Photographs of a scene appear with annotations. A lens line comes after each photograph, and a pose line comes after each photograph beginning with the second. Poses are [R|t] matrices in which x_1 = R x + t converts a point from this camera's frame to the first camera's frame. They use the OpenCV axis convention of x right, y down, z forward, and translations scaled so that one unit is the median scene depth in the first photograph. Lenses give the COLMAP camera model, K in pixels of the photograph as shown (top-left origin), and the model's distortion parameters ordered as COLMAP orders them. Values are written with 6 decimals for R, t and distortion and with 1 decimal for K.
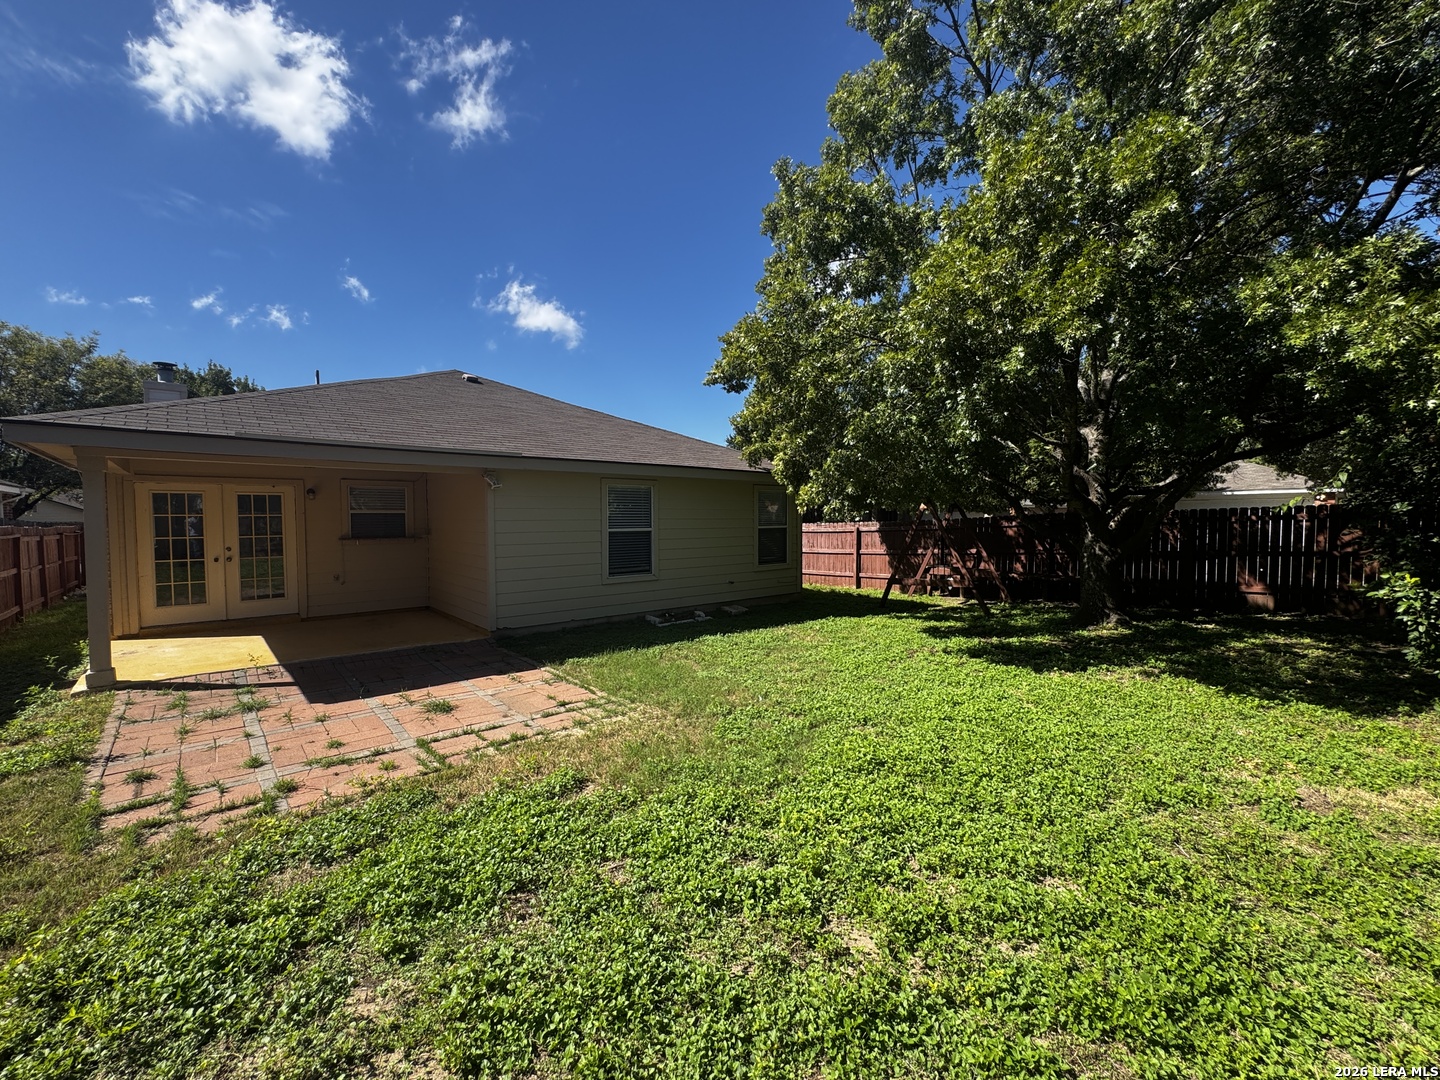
lens RADIAL K [[575.7, 0, 718.8], [0, 575.7, 543.0], [0, 0, 1]] dist [-0.000129, -0.000208]
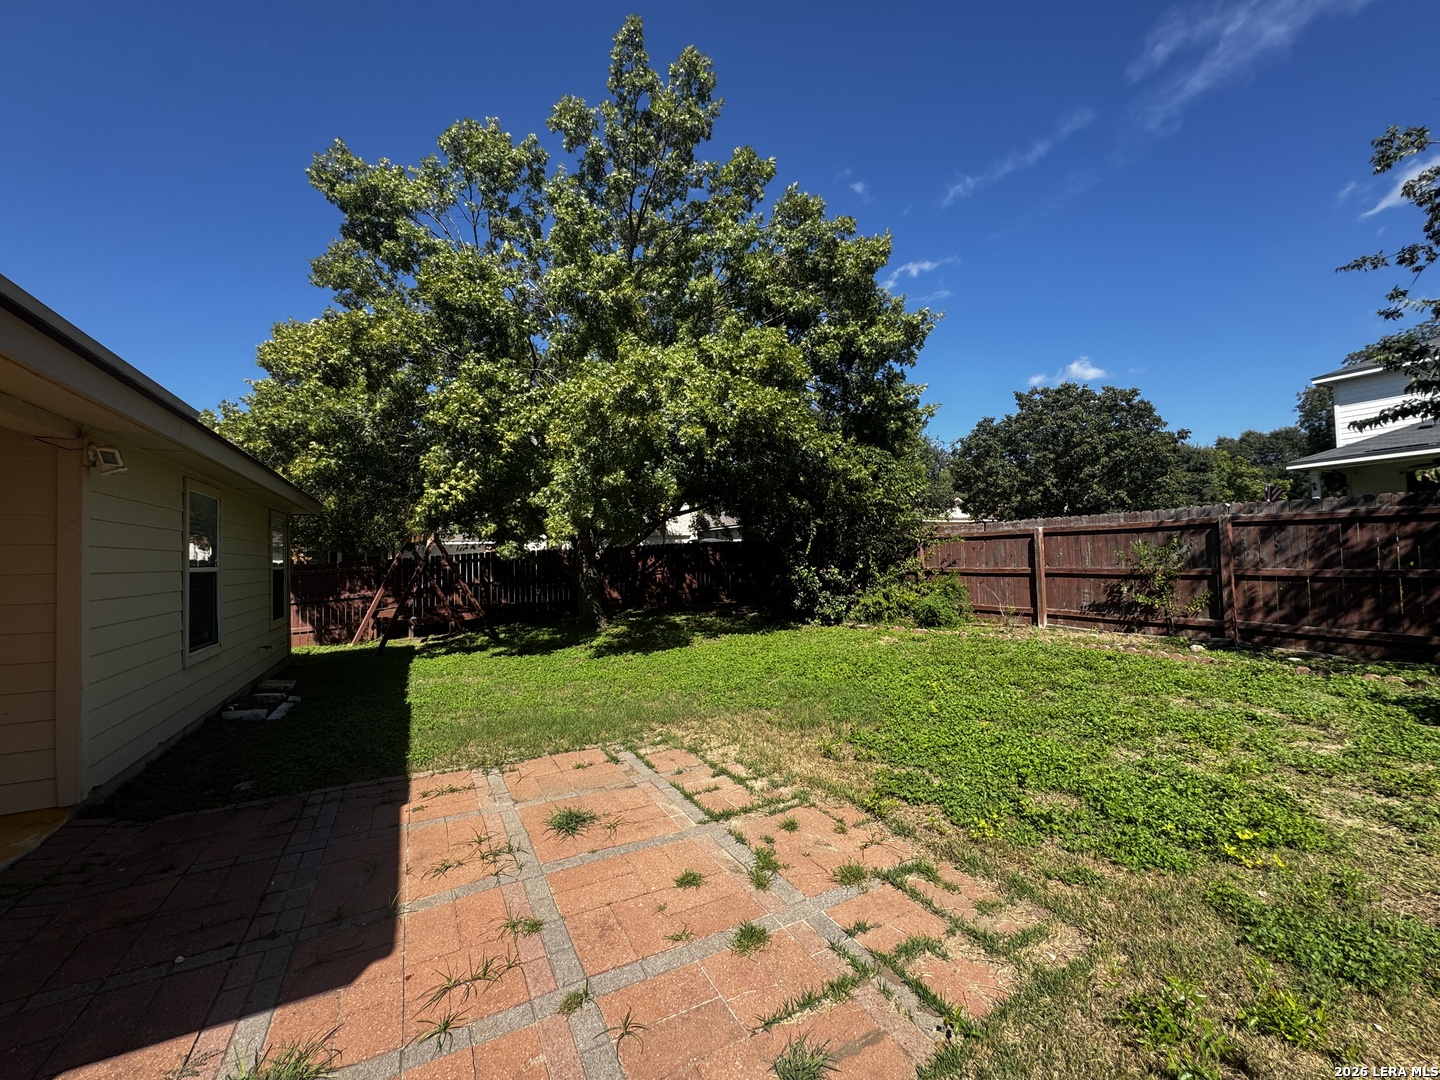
lens RADIAL K [[575.7, 0, 716.8], [0, 575.7, 539.9], [0, 0, 1]] dist [-0.000129, -0.000208]
pose [[0.242364, 0.028514, 0.969766, -1.188010], [0.062872, 0.997005, -0.045027, 0.025089], [-0.968146, 0.071884, 0.239846, 0.762460]]
